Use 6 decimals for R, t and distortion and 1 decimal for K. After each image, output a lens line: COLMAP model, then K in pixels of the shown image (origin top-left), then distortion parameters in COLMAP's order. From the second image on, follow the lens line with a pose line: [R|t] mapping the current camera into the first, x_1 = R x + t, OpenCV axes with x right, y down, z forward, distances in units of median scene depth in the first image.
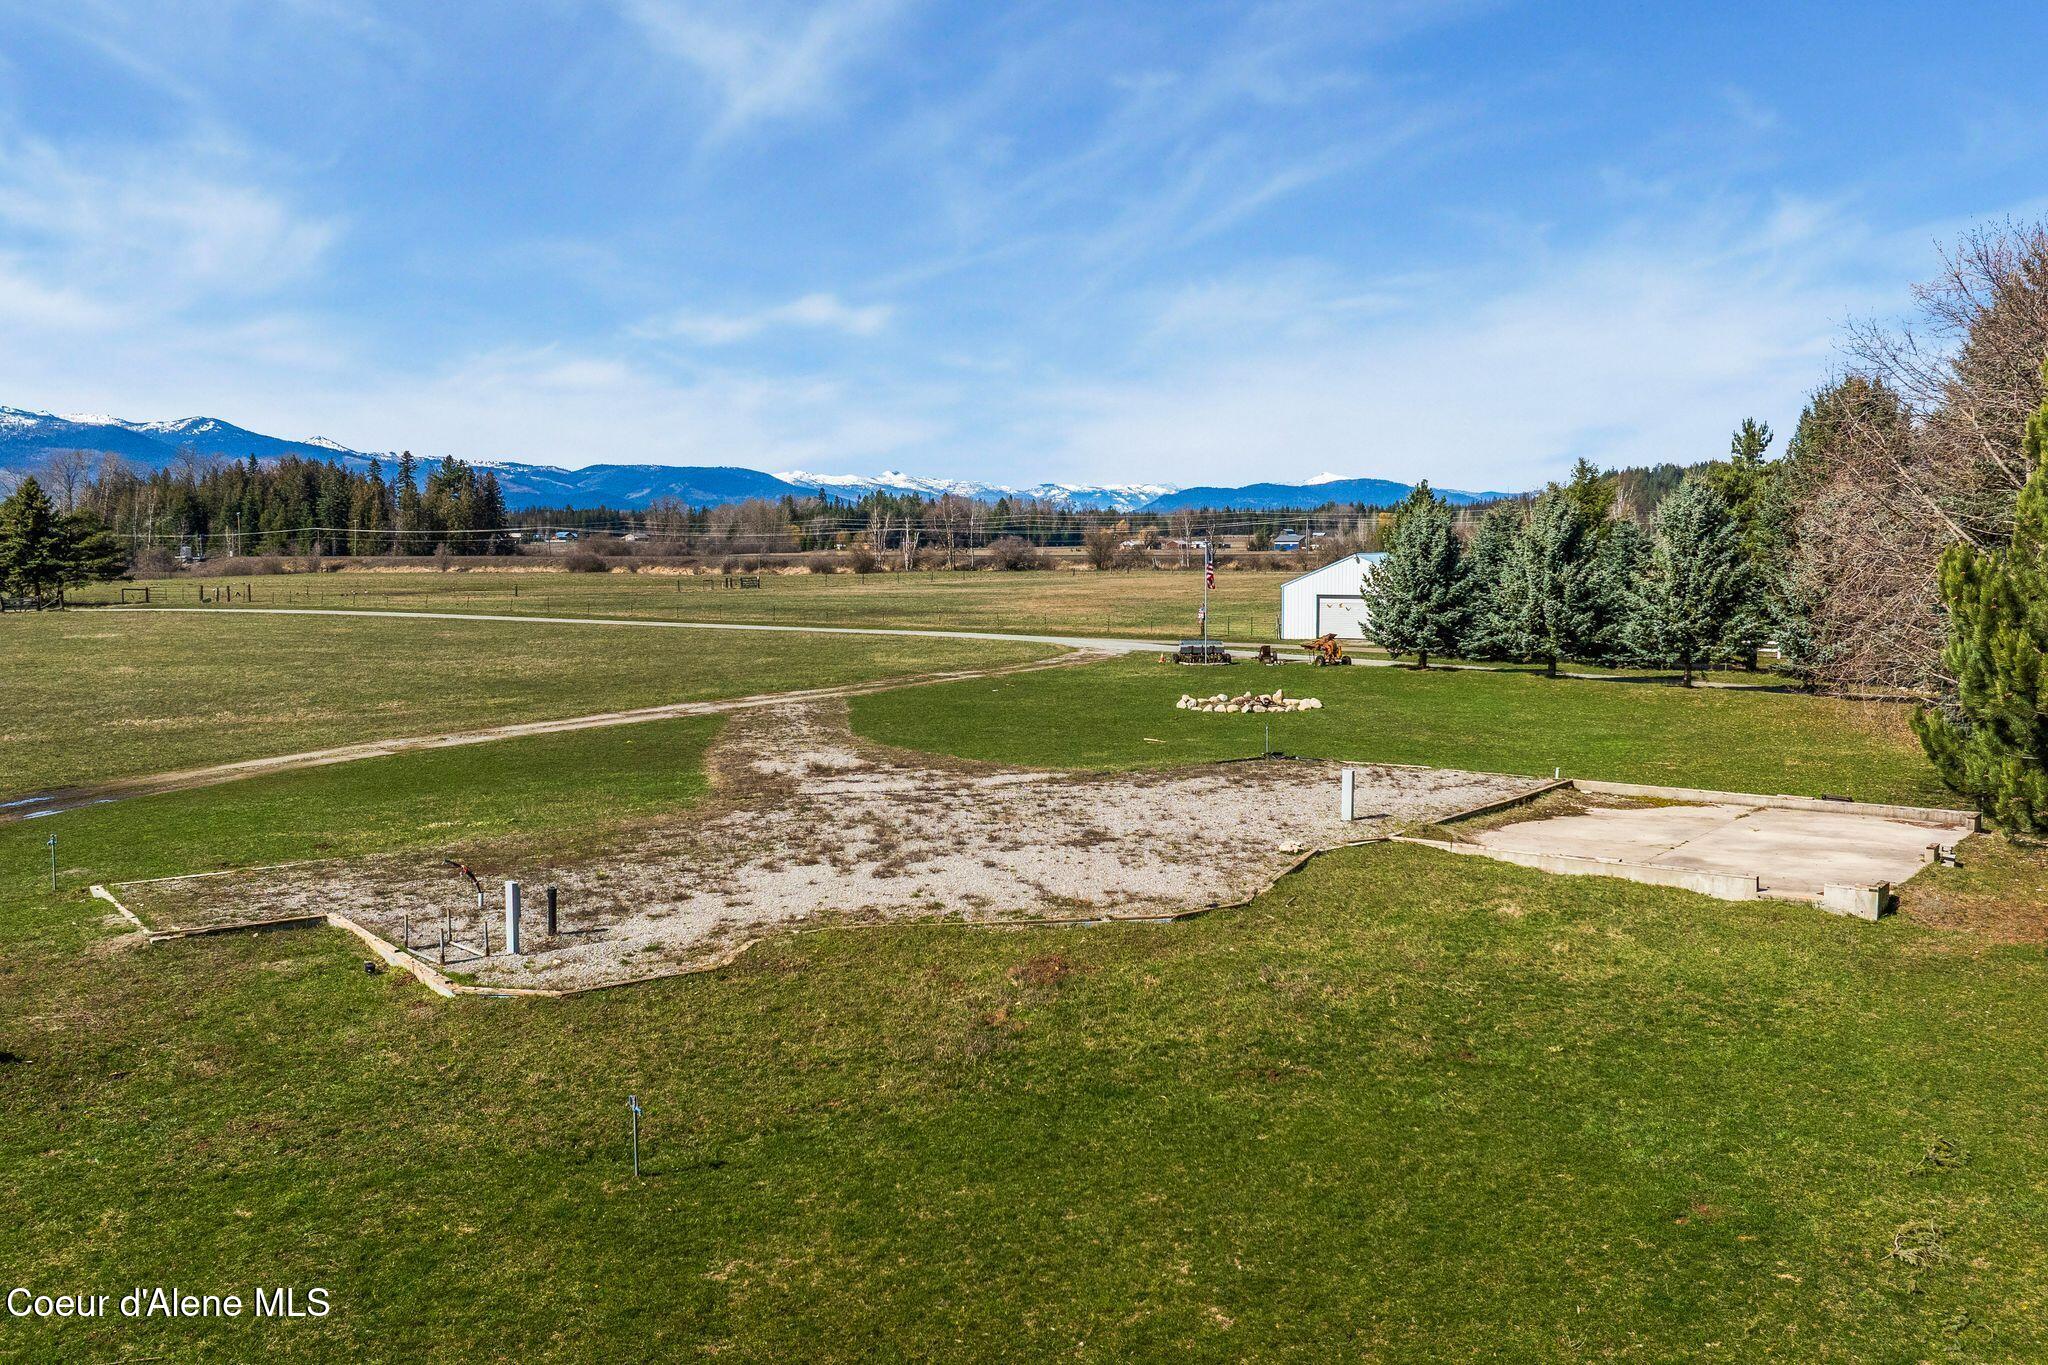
lens RADIAL K [[1730.0, 0, 1024.0], [0, 1730.0, 682.5], [0, 0, 1]] dist [-0.001659, -0.042817]
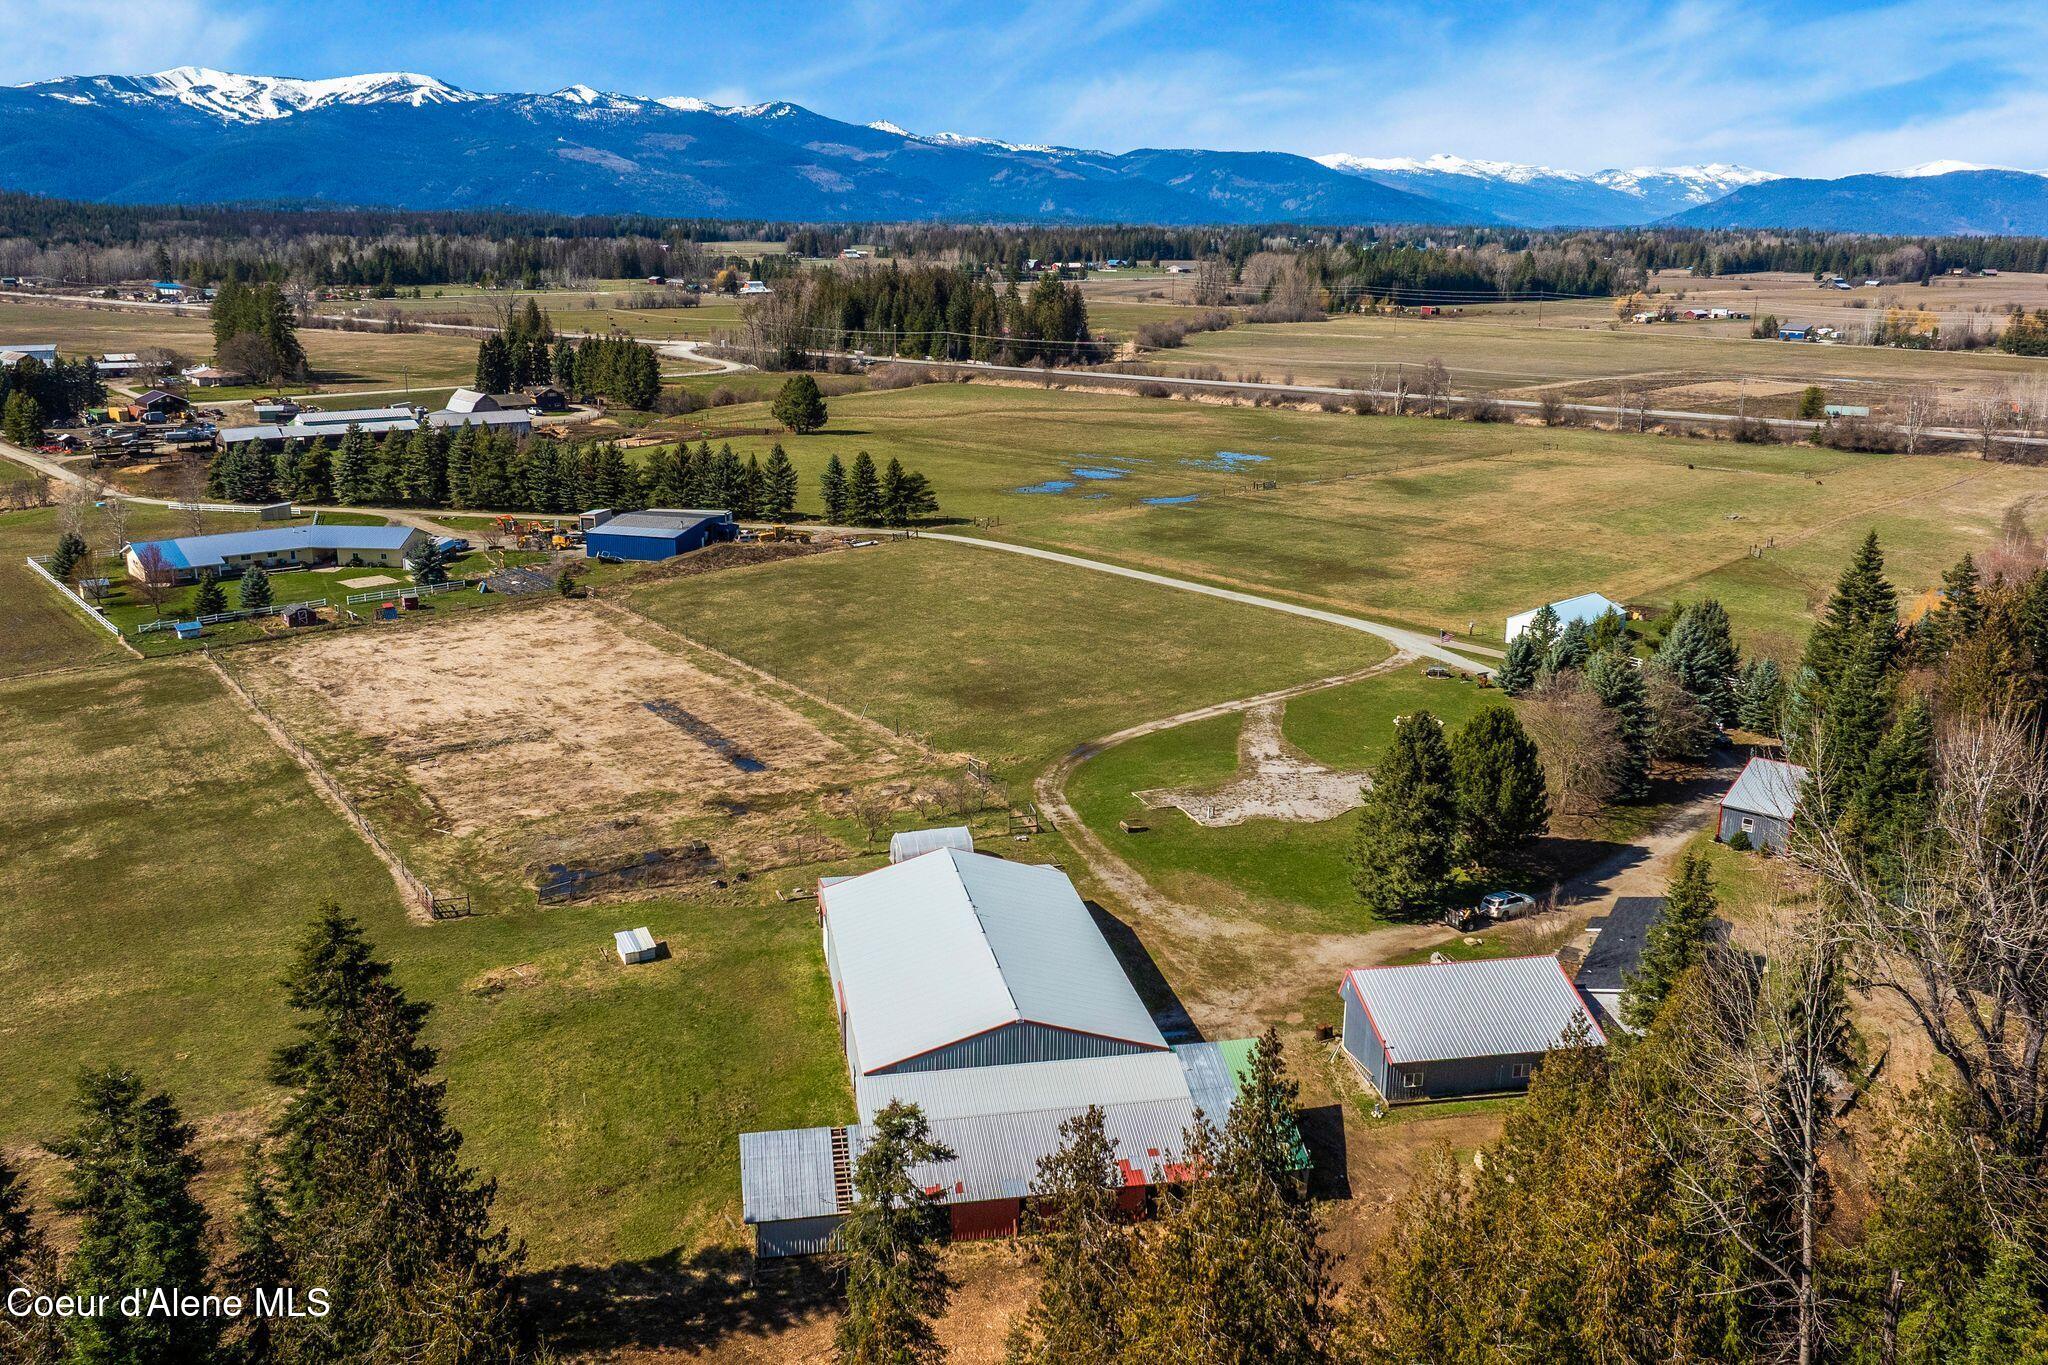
lens RADIAL K [[1730.0, 0, 1024.0], [0, 1730.0, 682.5], [0, 0, 1]] dist [-0.001659, -0.042817]
pose [[0.954069, 0.092006, -0.285110, 0.026376], [-0.039976, 0.982261, 0.183207, -0.046533], [0.296909, -0.163394, 0.940823, -0.162120]]
